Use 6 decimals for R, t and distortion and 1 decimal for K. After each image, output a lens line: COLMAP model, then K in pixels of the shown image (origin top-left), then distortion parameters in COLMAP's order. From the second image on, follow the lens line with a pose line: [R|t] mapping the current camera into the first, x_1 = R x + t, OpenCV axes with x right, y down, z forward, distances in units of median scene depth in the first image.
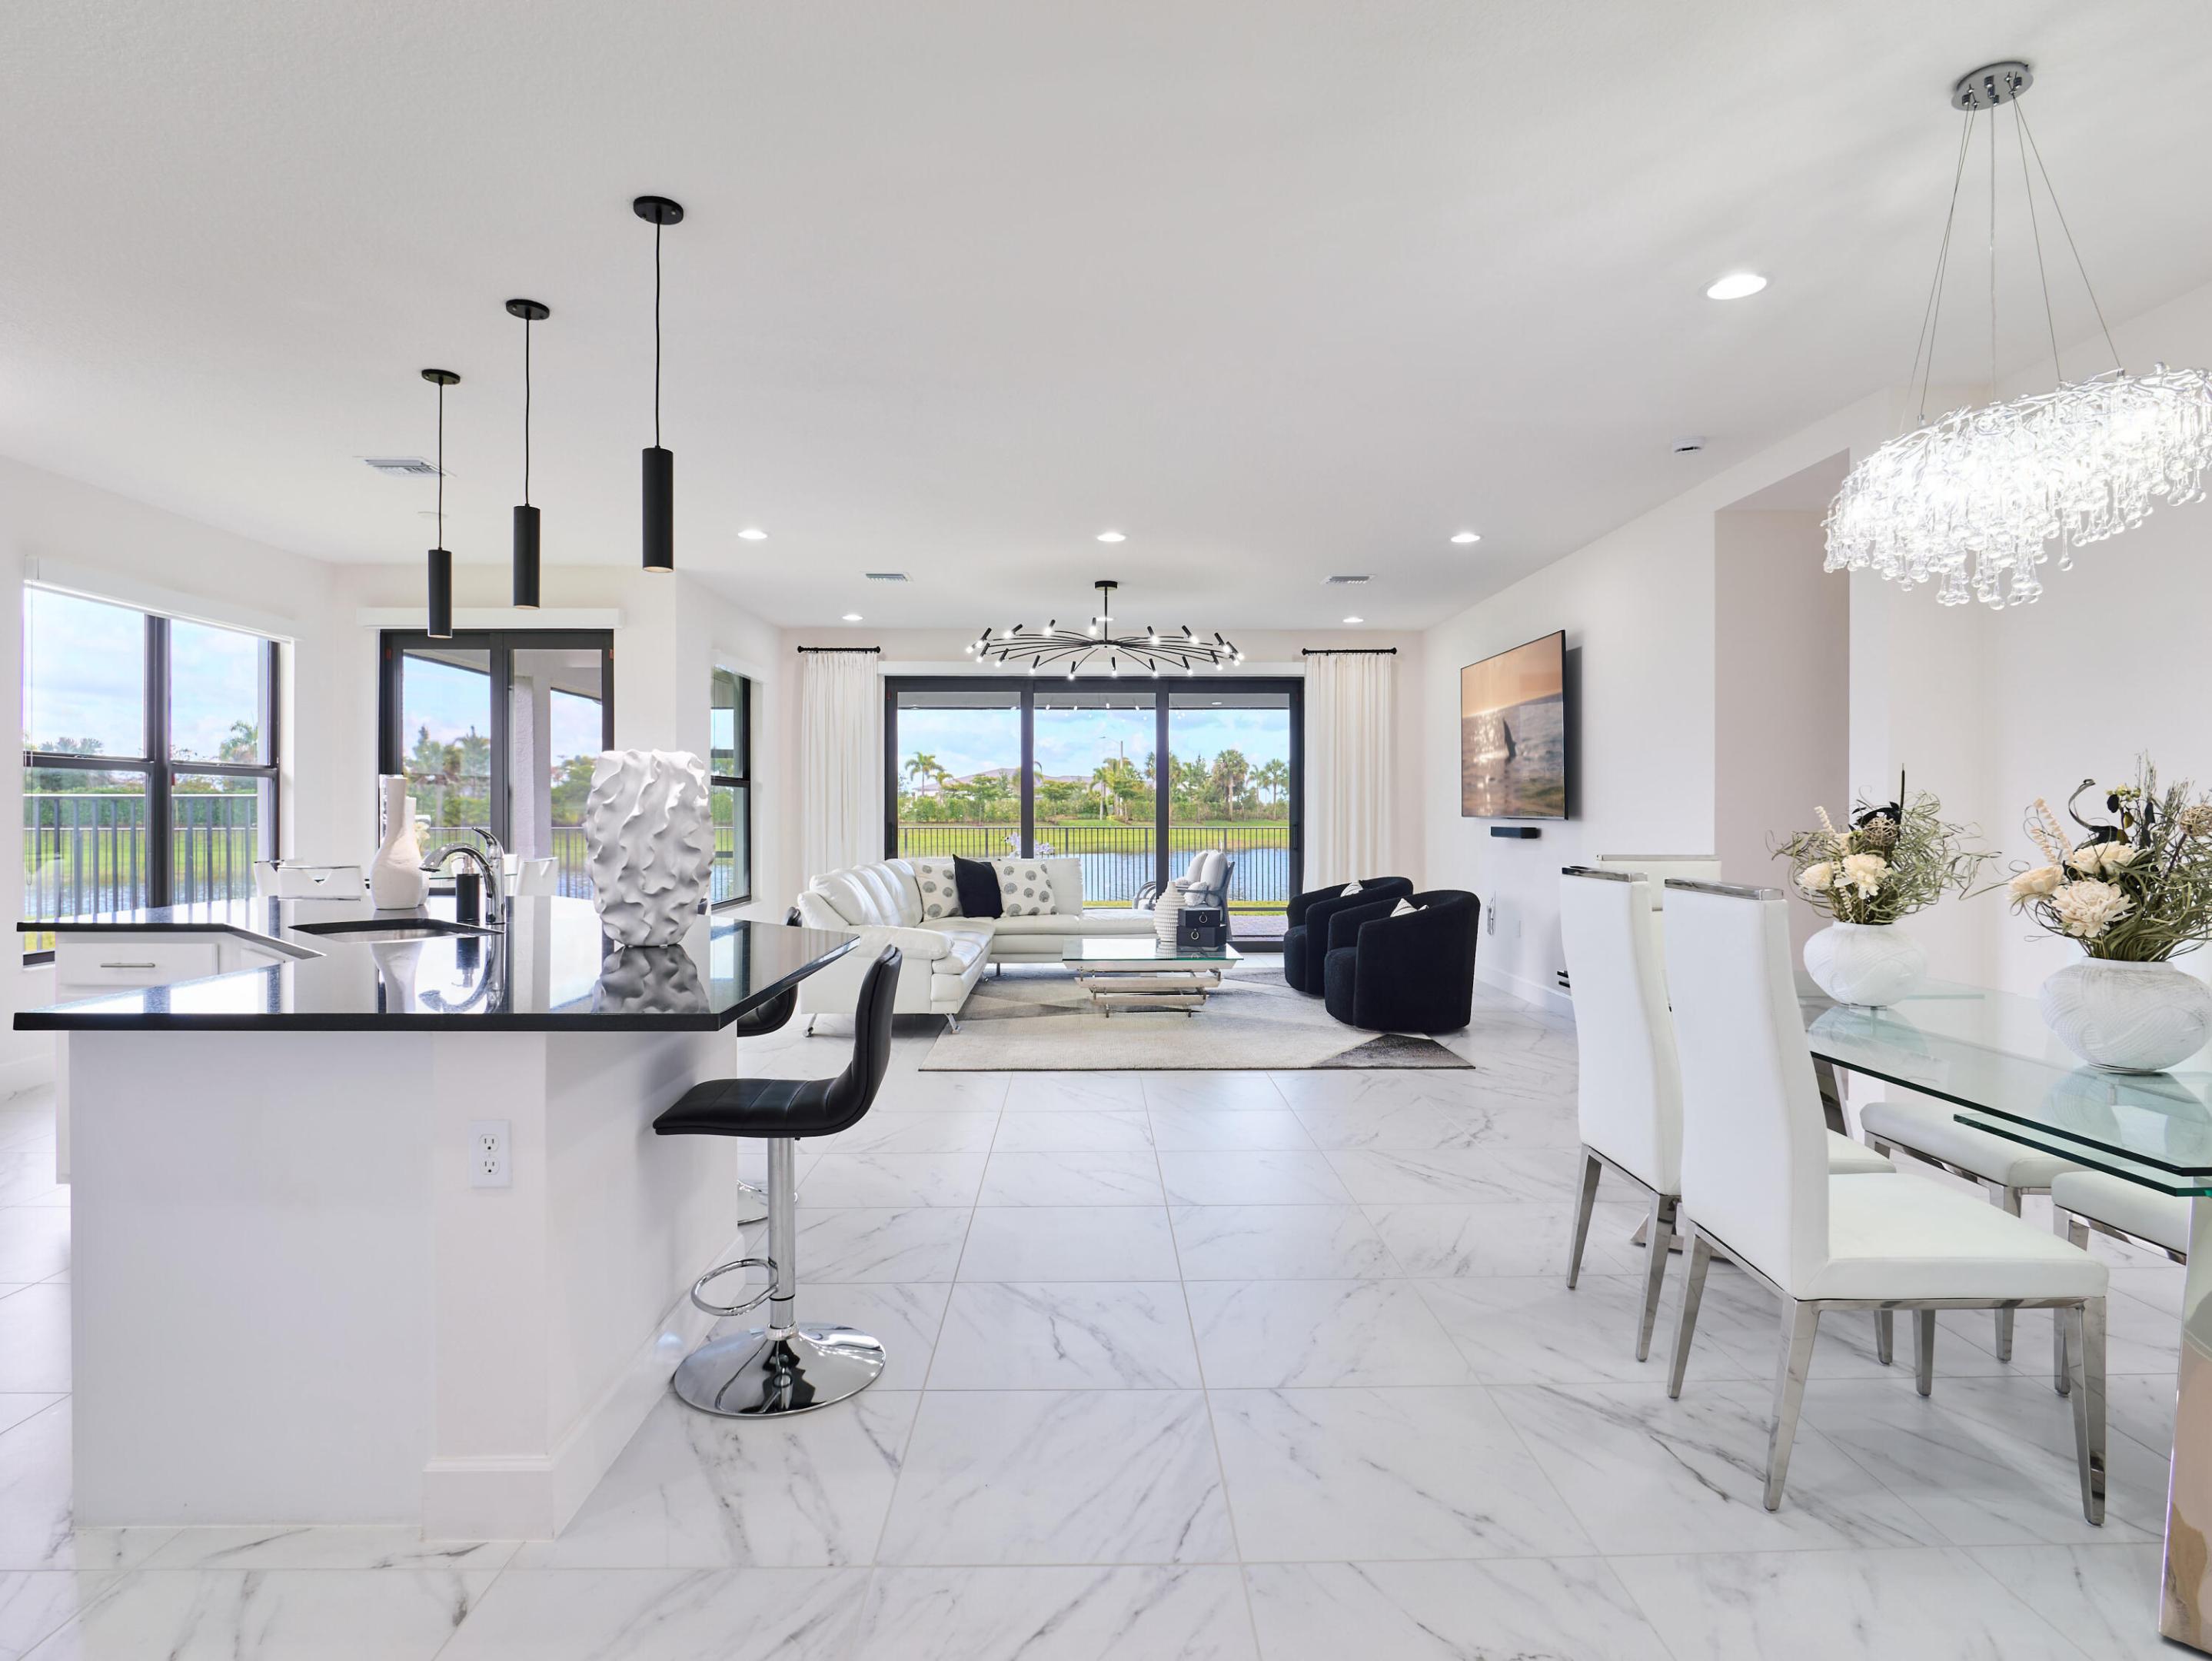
lens RADIAL K [[1224.5, 0, 1098.3], [0, 1224.5, 815.5], [0, 0, 1]] dist [-0.013981, -0.000724]
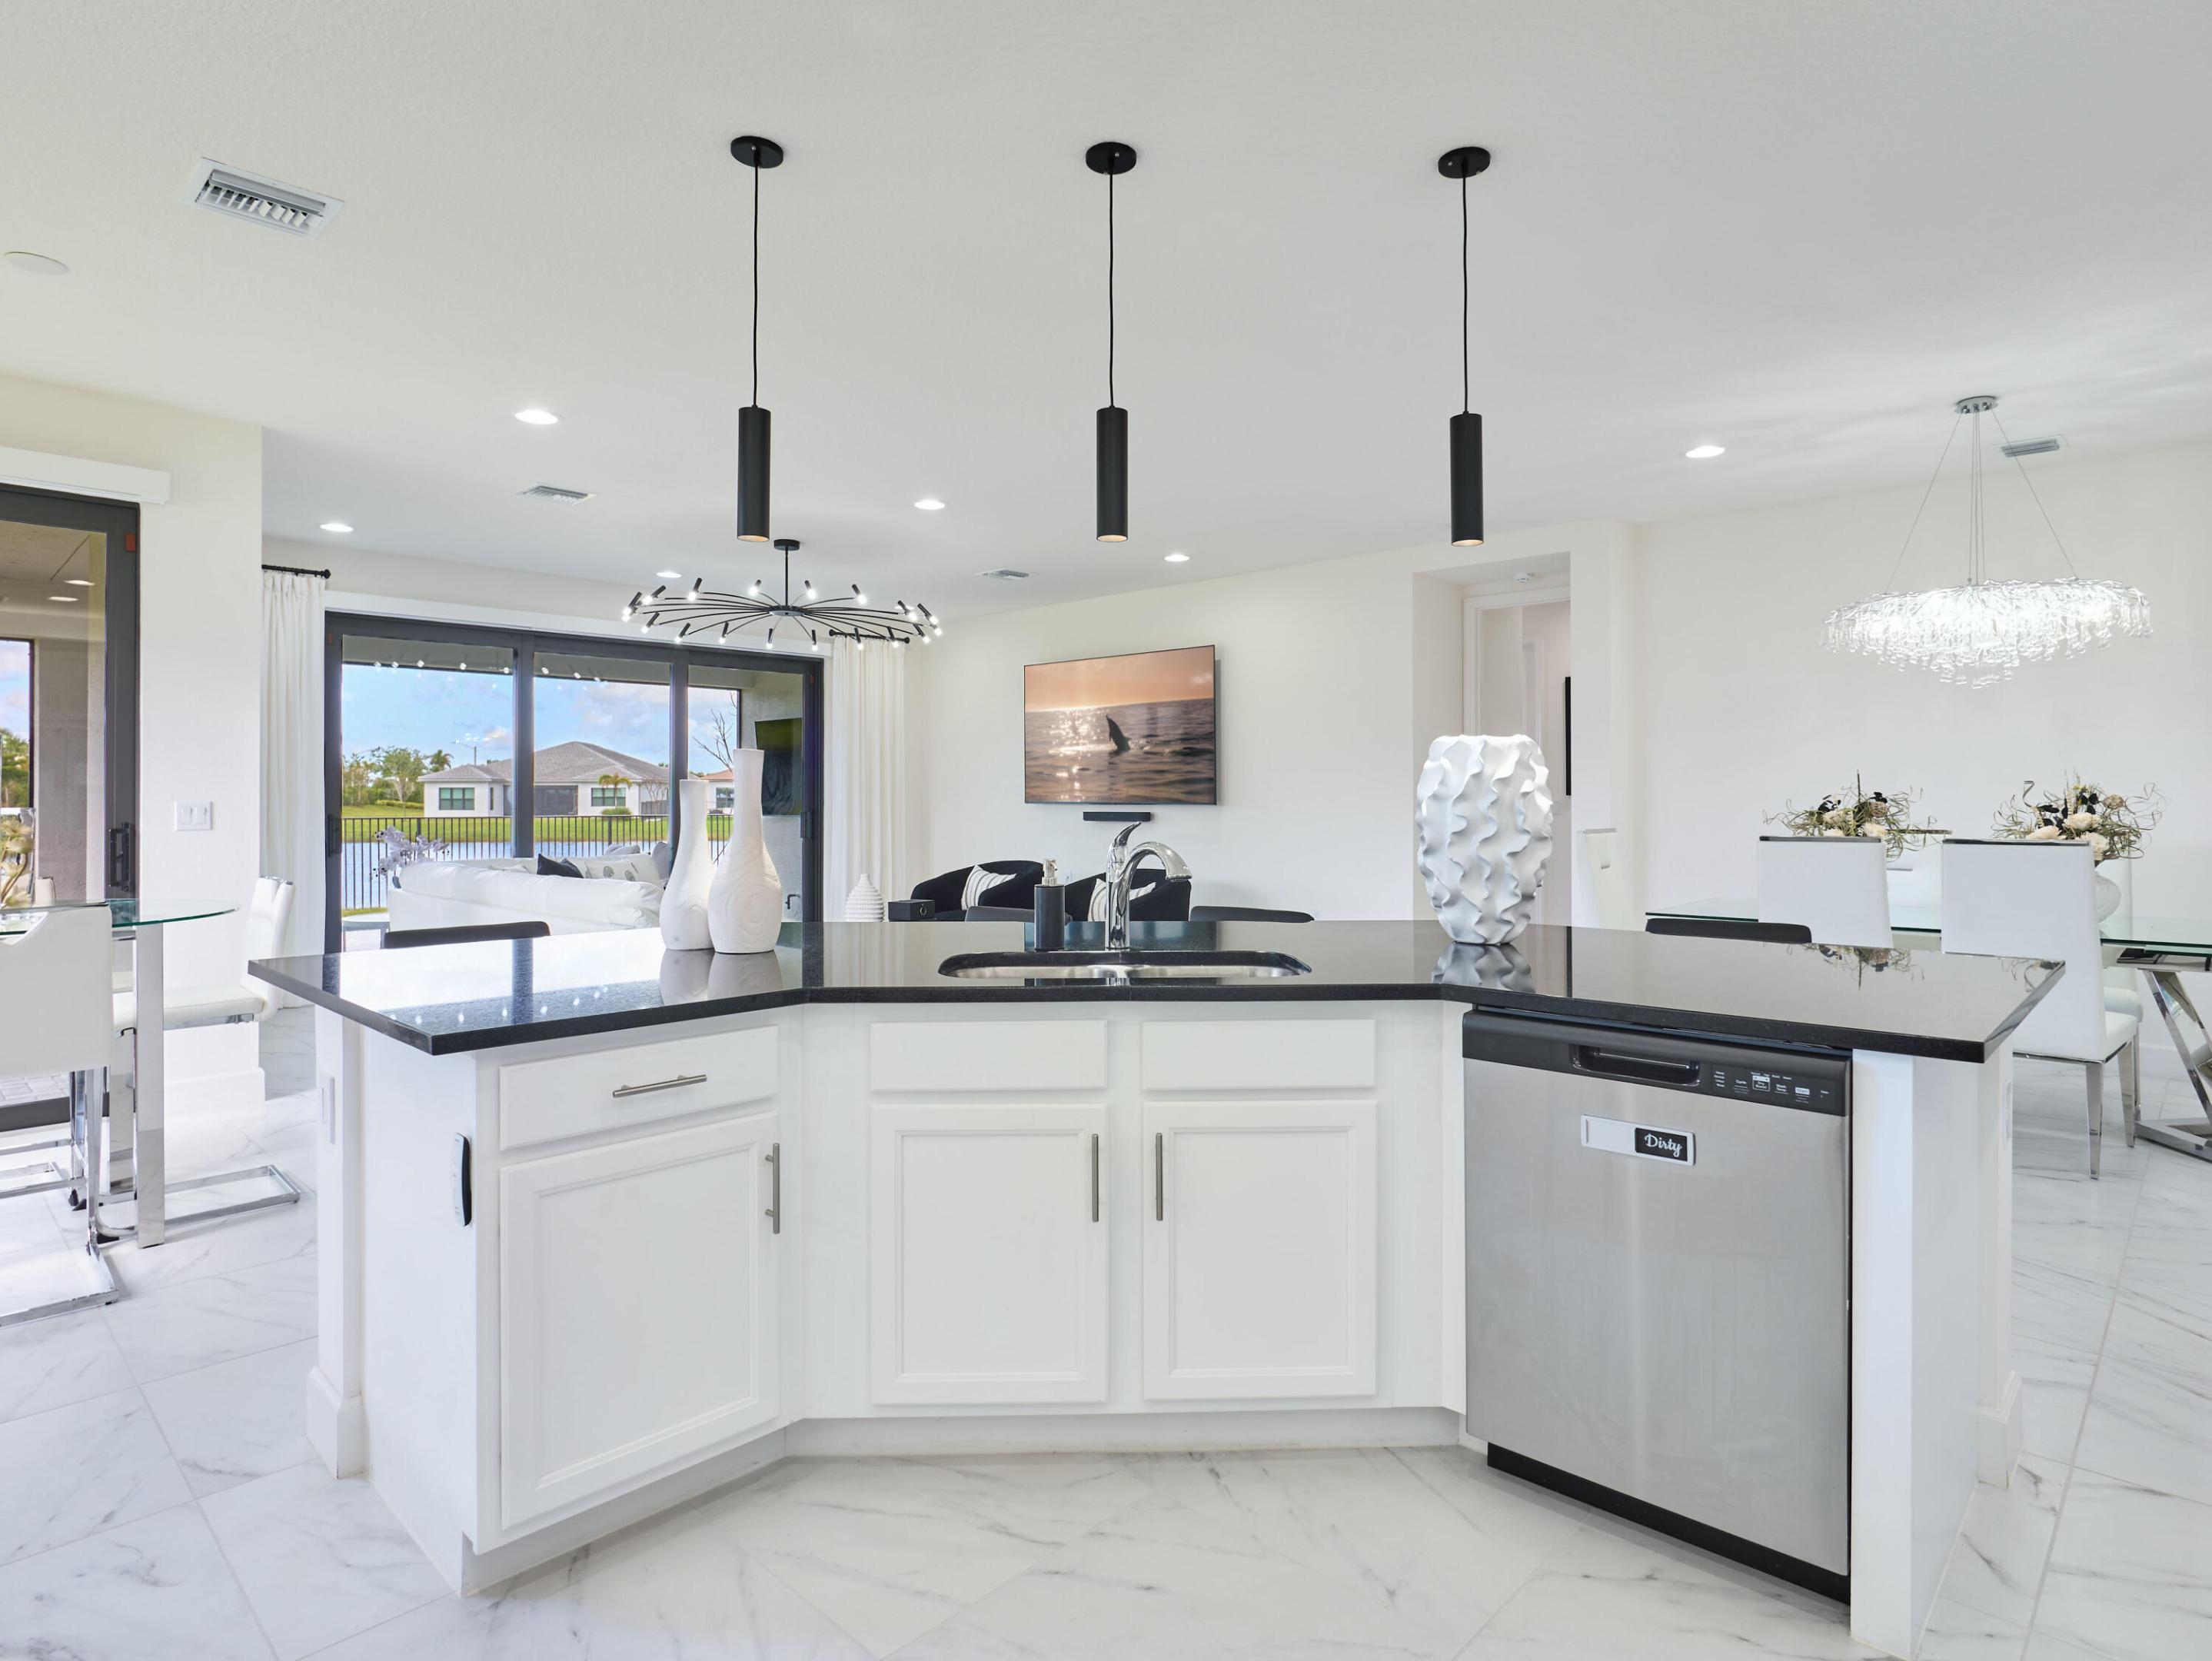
lens RADIAL K [[1217.4, 0, 1125.8], [0, 1217.4, 797.0], [0, 0, 1]] dist [-0.004493, -0.001876]
pose [[0.690699, 0.000024, 0.723143, -0.423235], [0.002602, 0.999993, -0.002518, -0.001207], [-0.723138, 0.003621, 0.690694, 0.187833]]
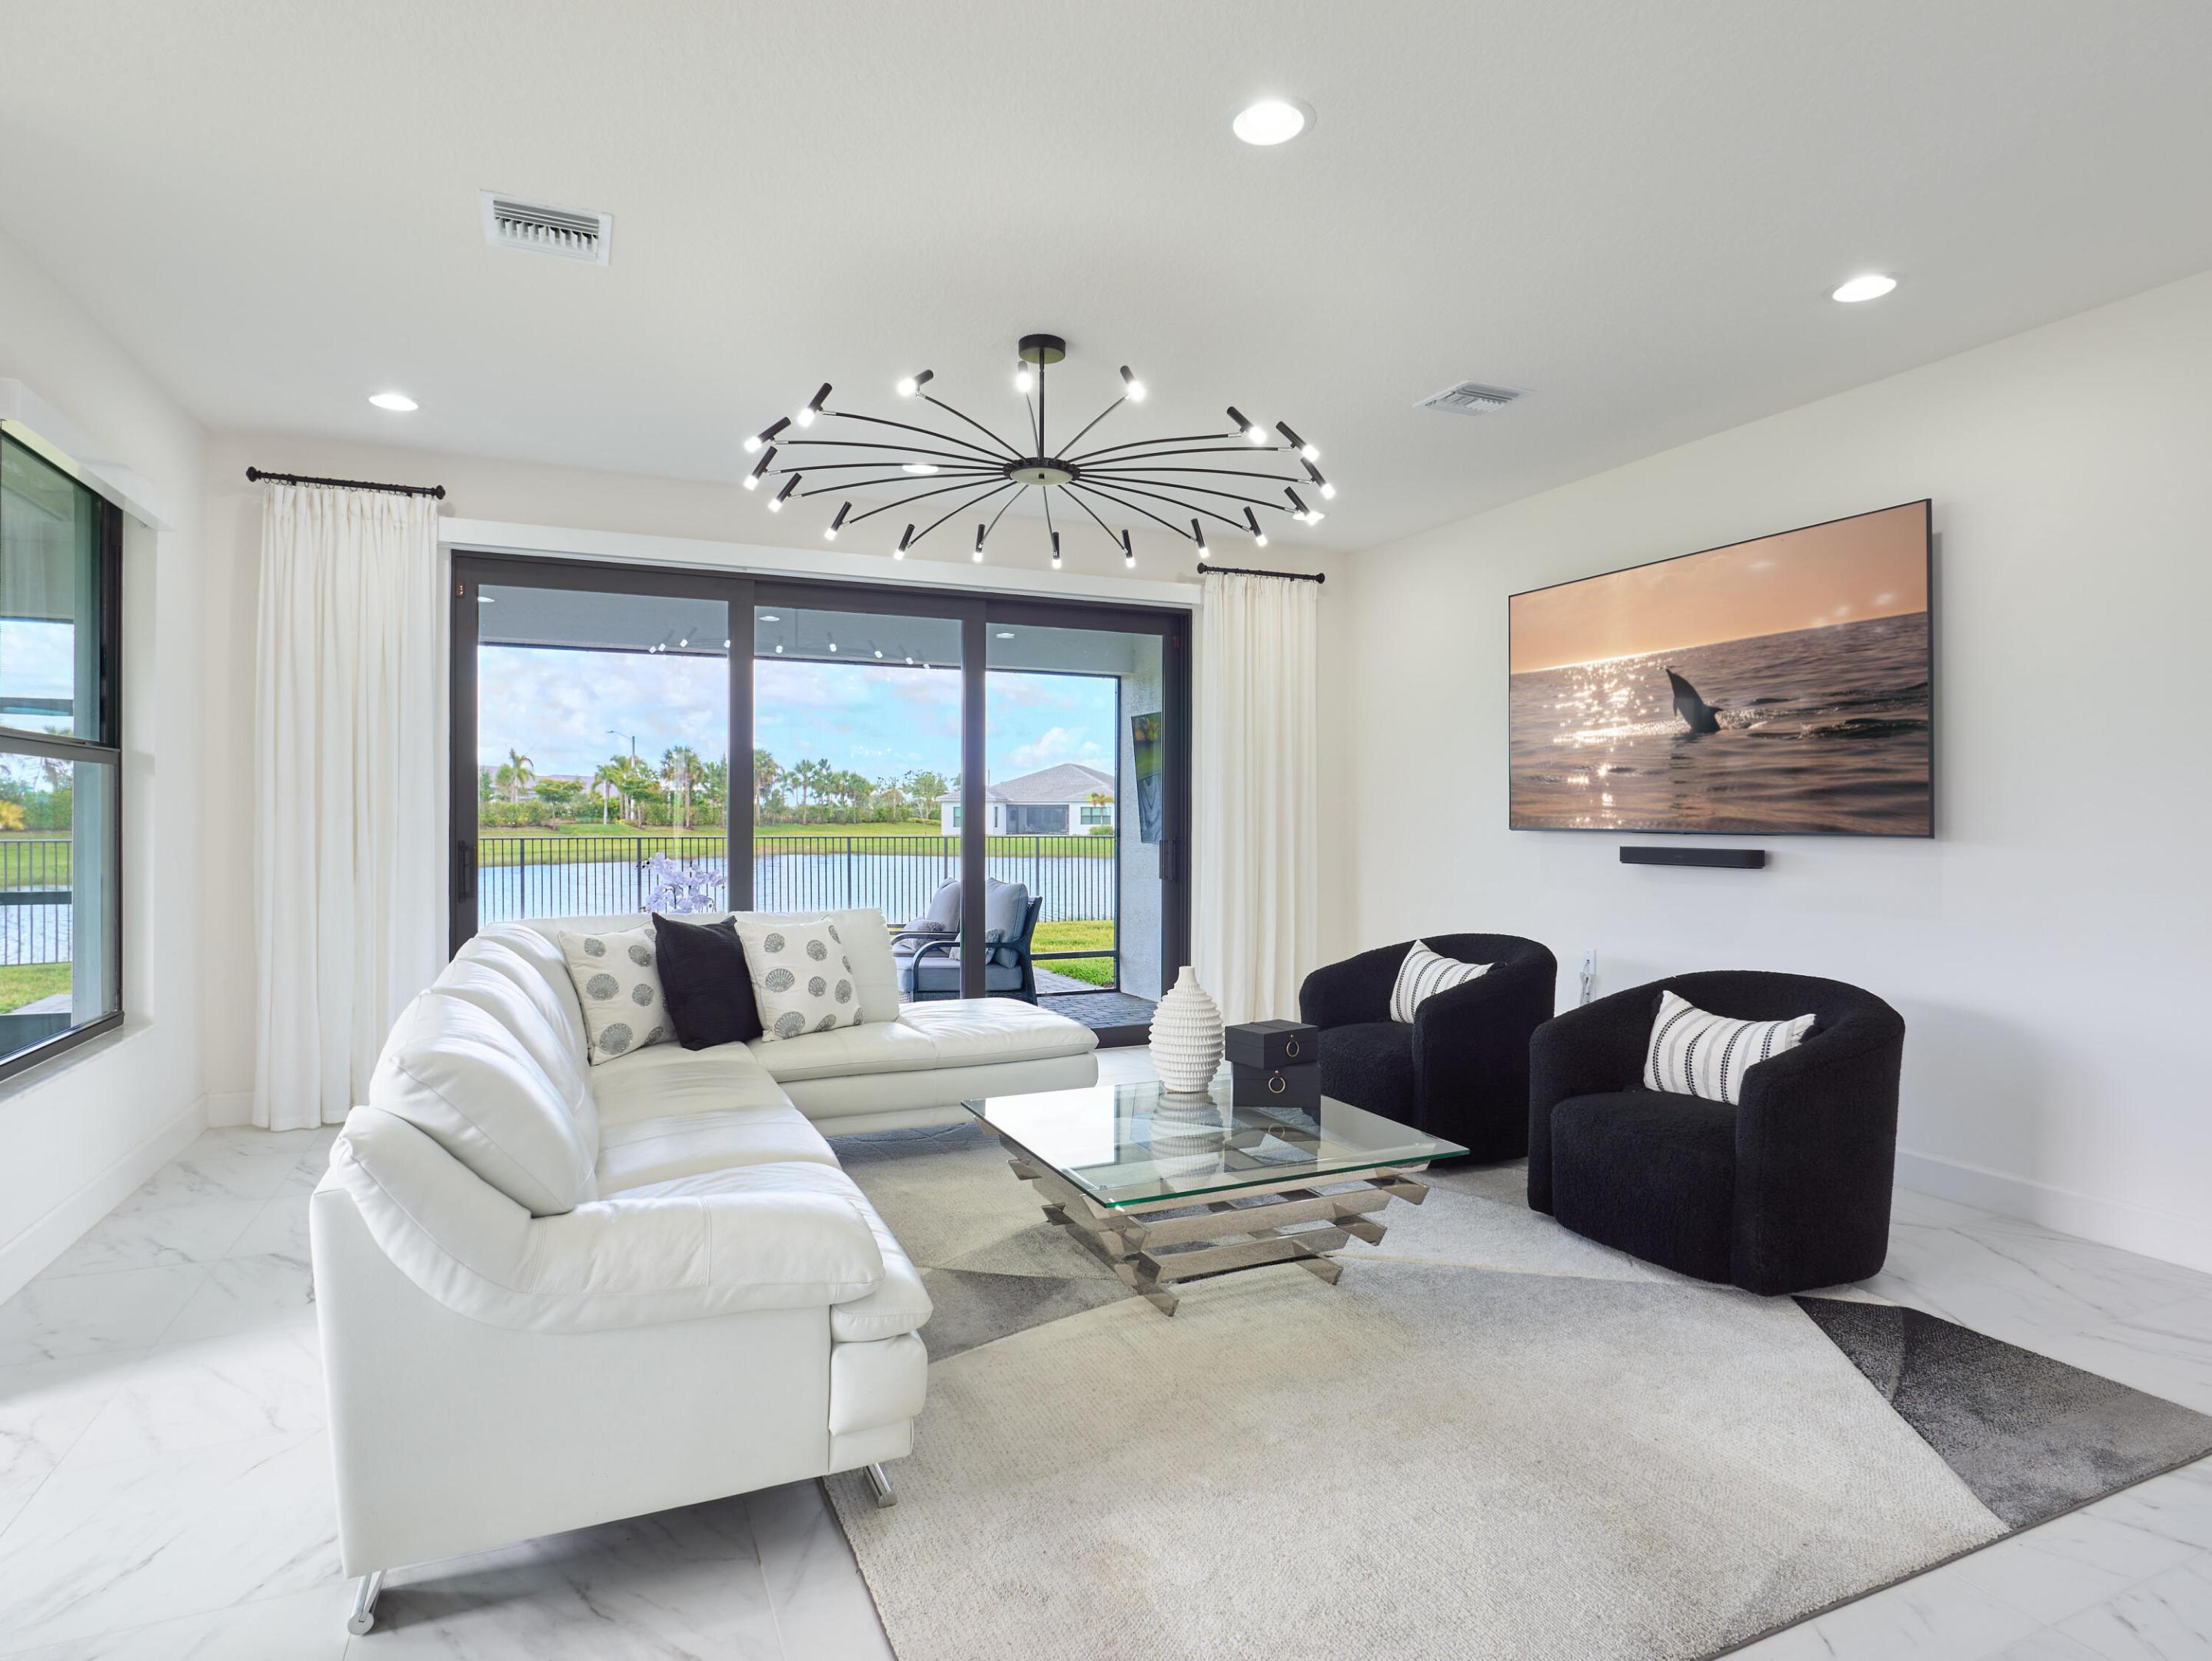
lens RADIAL K [[1217.5, 0, 1110.8], [0, 1217.5, 814.0], [0, 0, 1]] dist [-0.013639, 0.000068]
pose [[0.917816, 0.002717, 0.396996, -0.142092], [-0.001022, 0.999989, -0.004483, -0.004035], [-0.397004, 0.003709, 0.917809, 0.503940]]
